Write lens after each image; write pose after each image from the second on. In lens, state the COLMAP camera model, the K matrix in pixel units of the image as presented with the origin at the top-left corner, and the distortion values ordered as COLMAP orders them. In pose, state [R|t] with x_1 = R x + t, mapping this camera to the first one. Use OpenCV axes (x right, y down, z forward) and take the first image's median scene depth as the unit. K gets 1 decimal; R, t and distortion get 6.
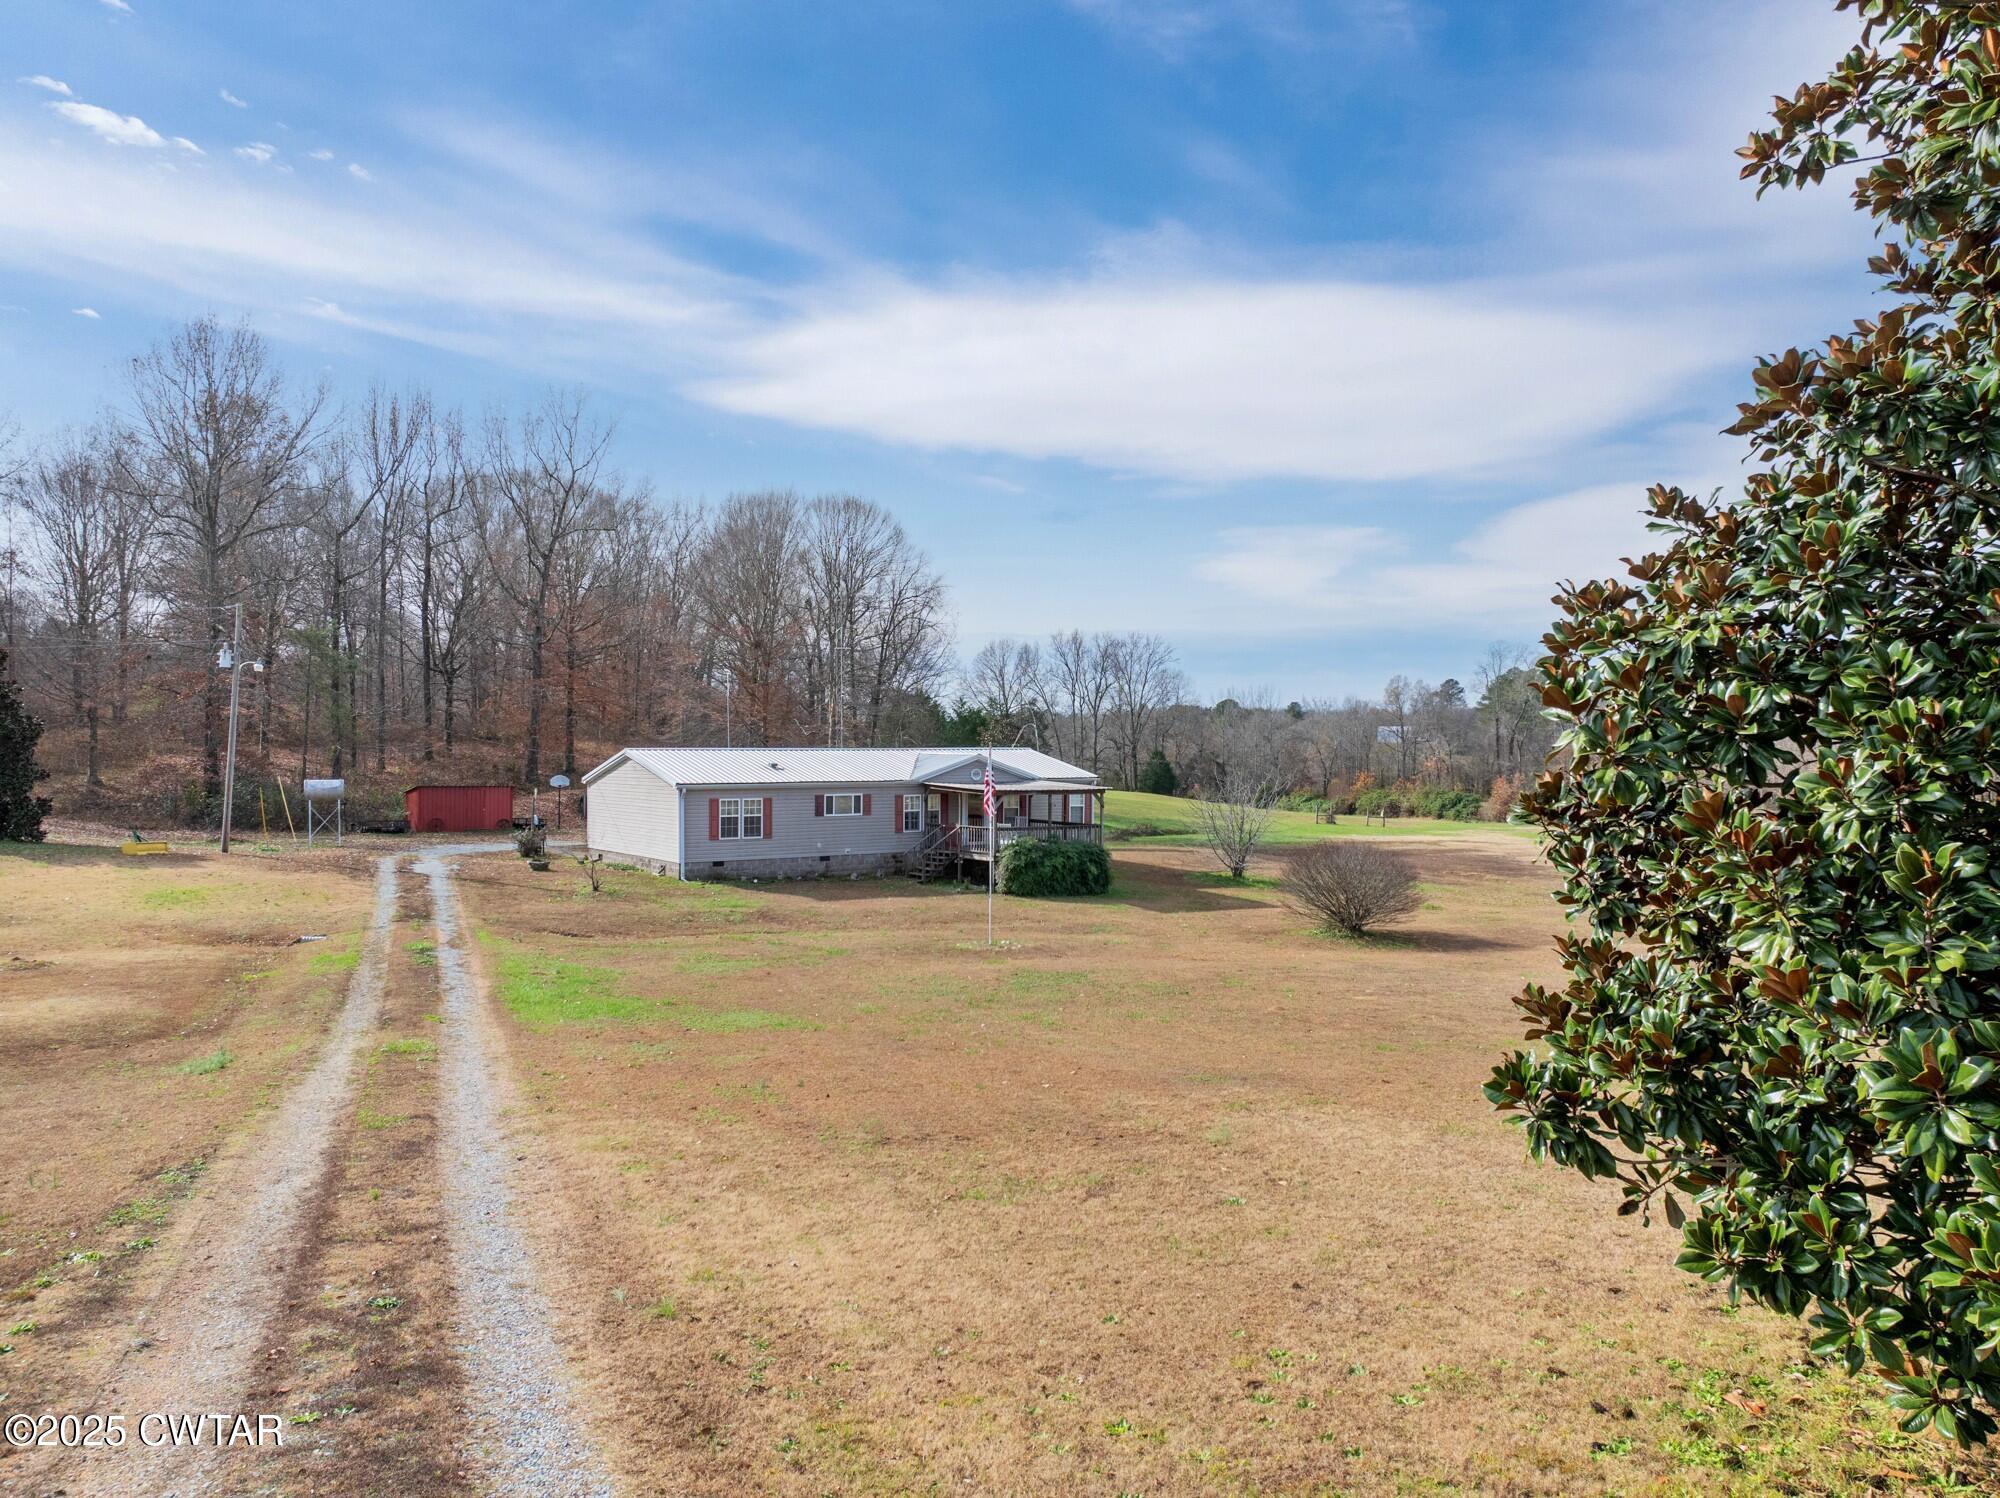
lens RADIAL K [[1402.0, 0, 1000.0], [0, 1402.0, 749.0], [0, 0, 1]] dist [-0.023438, -0.026929]
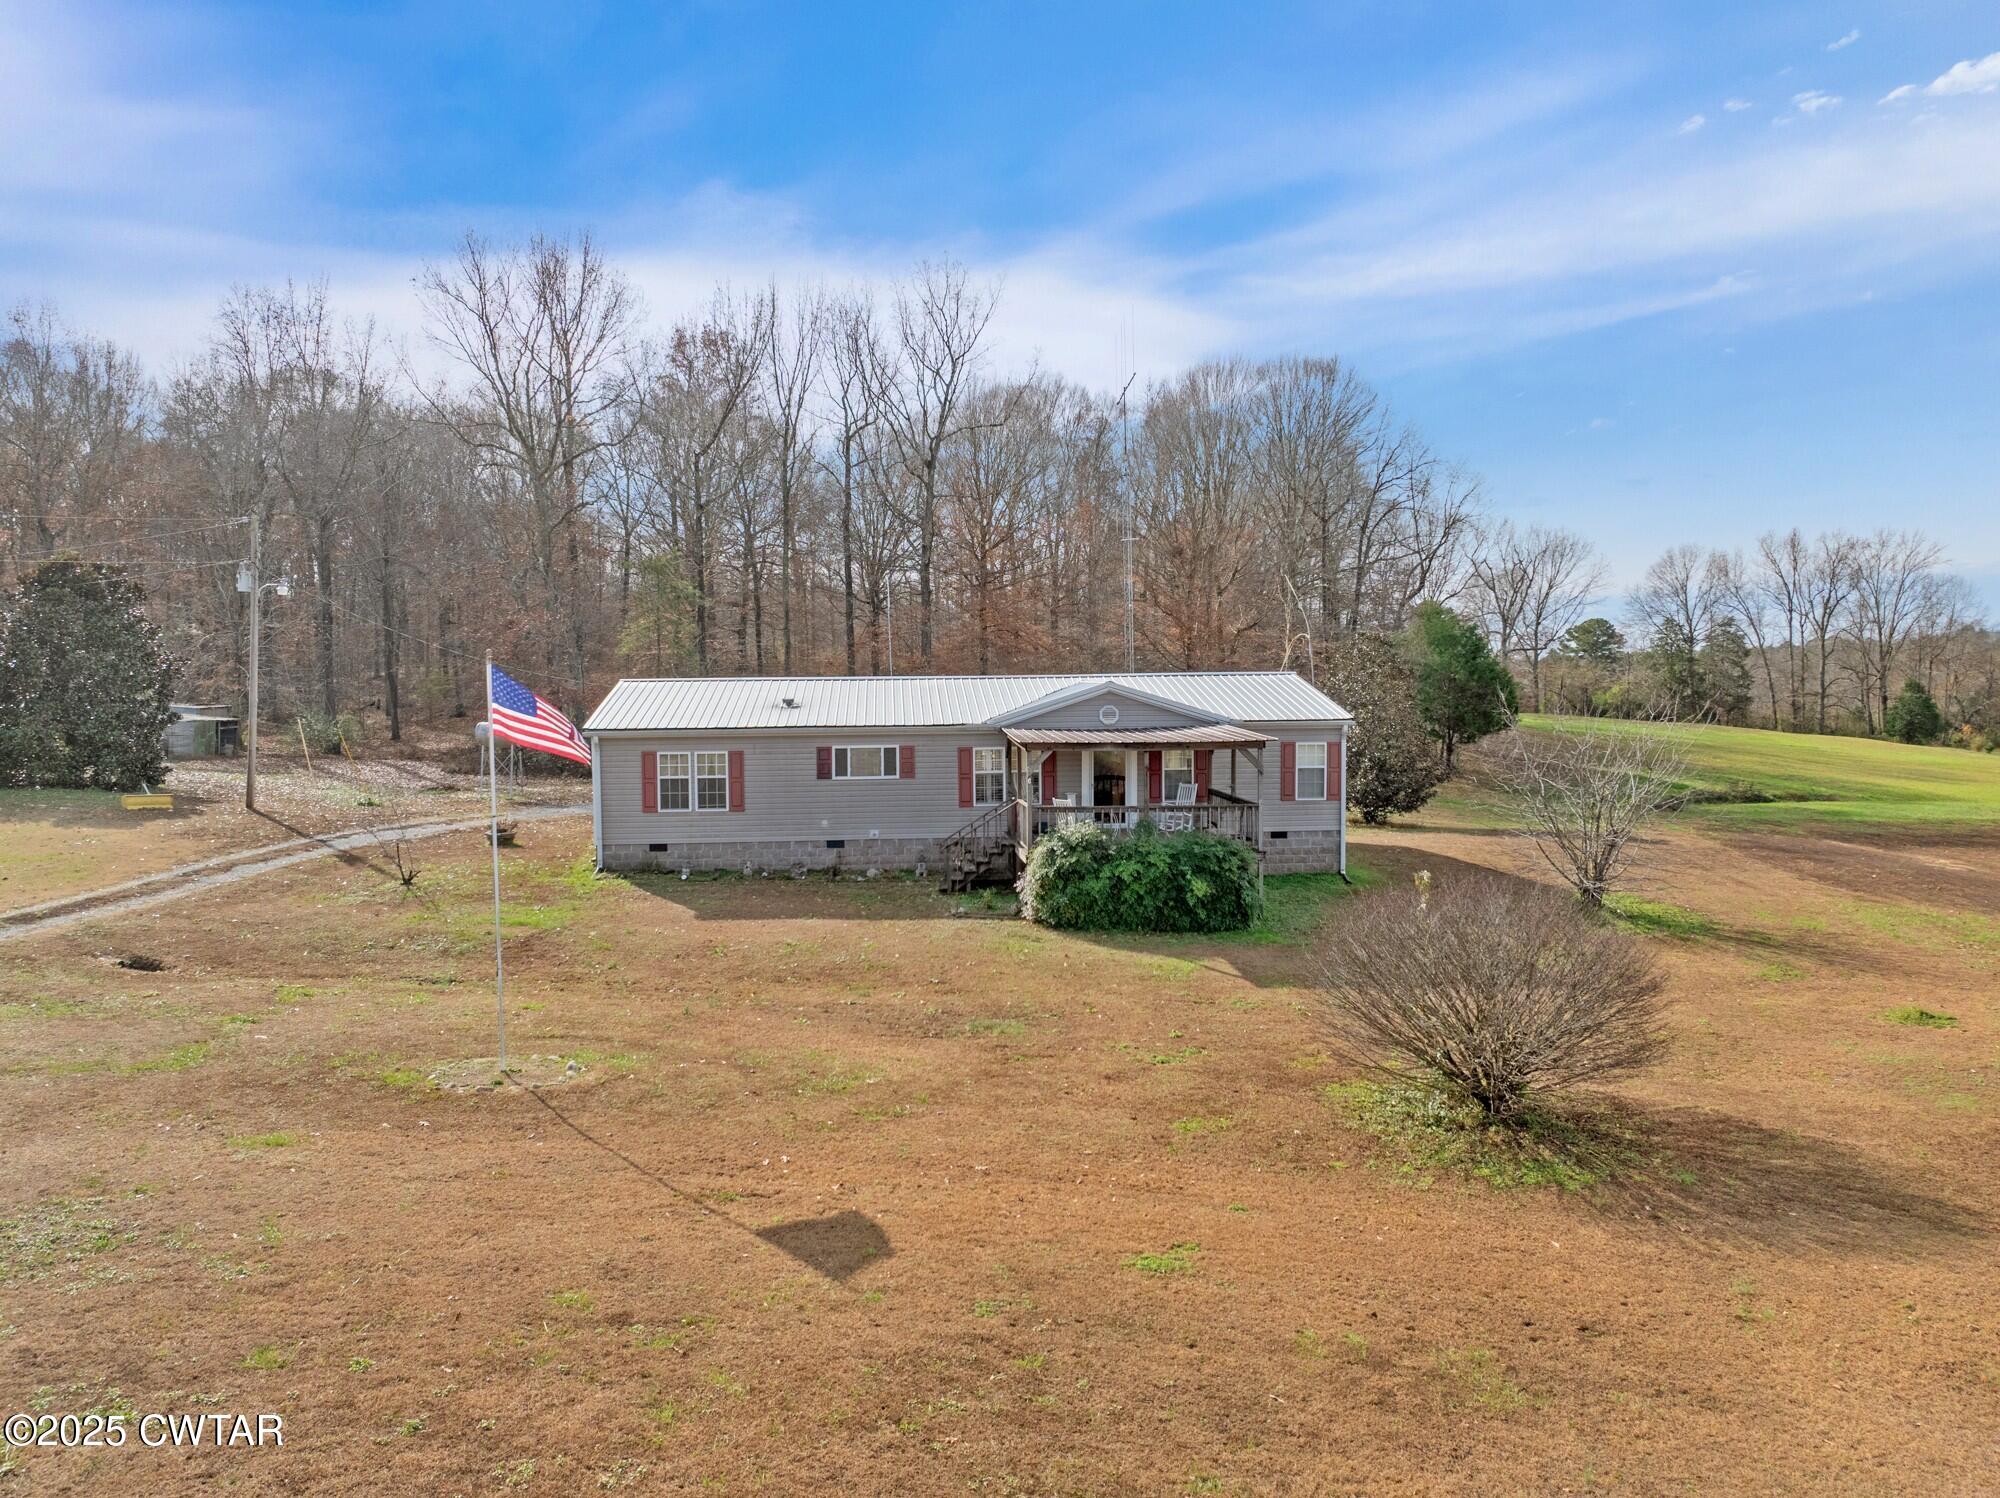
lens RADIAL K [[1398.4, 0, 1000.0], [0, 1398.4, 749.0], [0, 0, 1]] dist [-0.032298, -0.000339]
pose [[0.867492, 0.010593, -0.497339, 0.255964], [0.011291, 0.999096, 0.040975, 0.007822], [0.497323, -0.041161, 0.866588, 0.460075]]
